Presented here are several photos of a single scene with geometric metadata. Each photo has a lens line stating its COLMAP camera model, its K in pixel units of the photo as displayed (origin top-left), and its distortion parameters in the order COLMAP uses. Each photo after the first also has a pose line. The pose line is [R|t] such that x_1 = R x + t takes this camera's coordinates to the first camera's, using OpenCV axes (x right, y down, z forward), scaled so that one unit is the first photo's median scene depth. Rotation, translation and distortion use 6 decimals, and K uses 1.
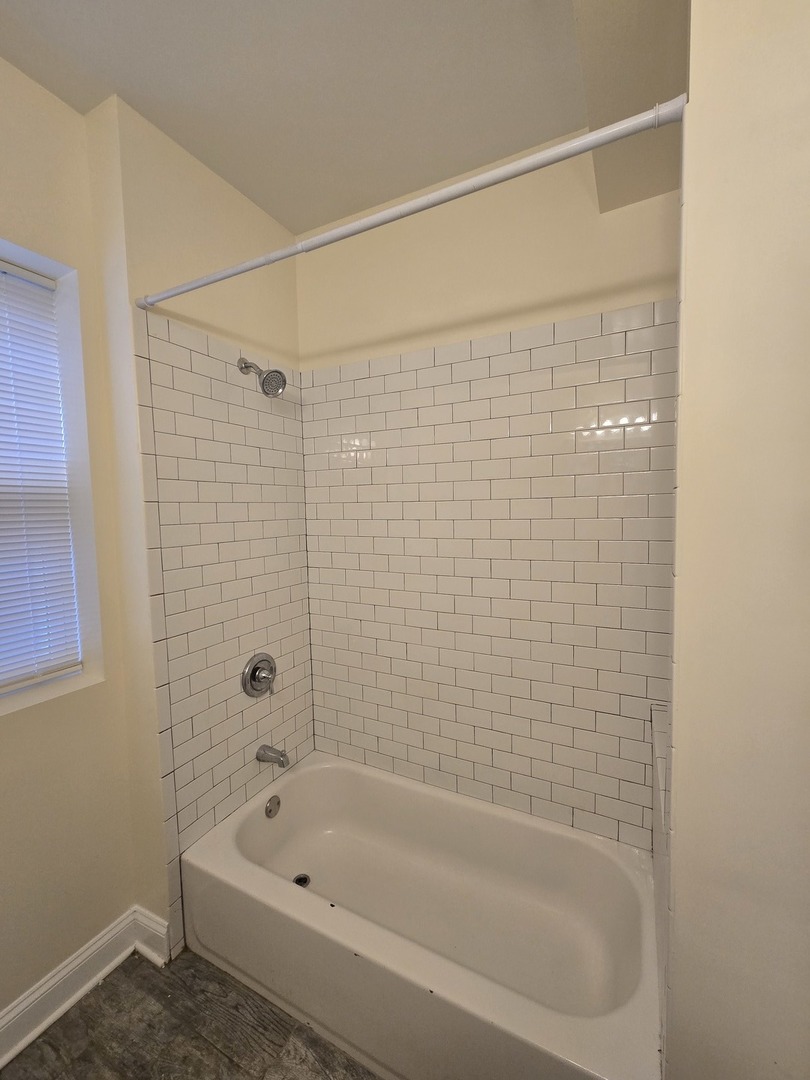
lens RADIAL K [[440.6, 0, 402.2], [0, 440.6, 542.7], [0, 0, 1]] dist [-0.000117, 0.000085]
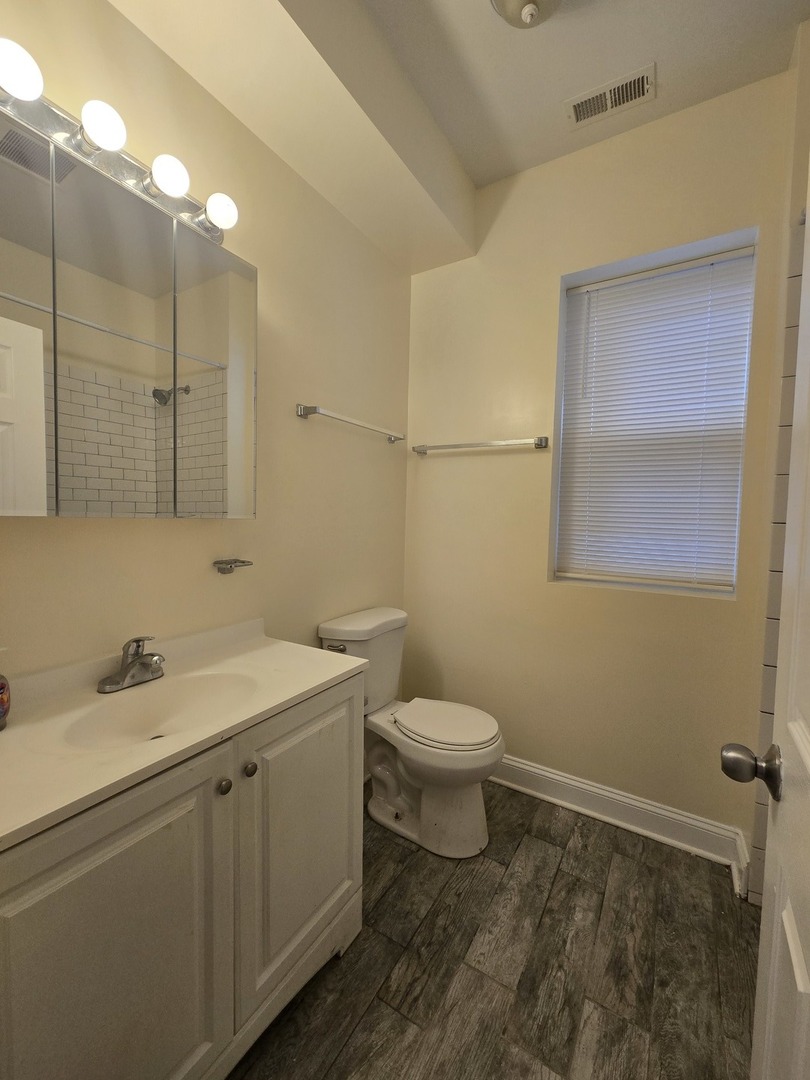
lens RADIAL K [[440.6, 0, 403.3], [0, 440.6, 536.6], [0, 0, 1]] dist [-0.000117, 0.000085]
pose [[-0.076601, 0.077278, -0.994063, 0.498008], [-0.094618, 0.991929, 0.084403, 0.150484], [0.992562, 0.100522, -0.068671, 0.254117]]
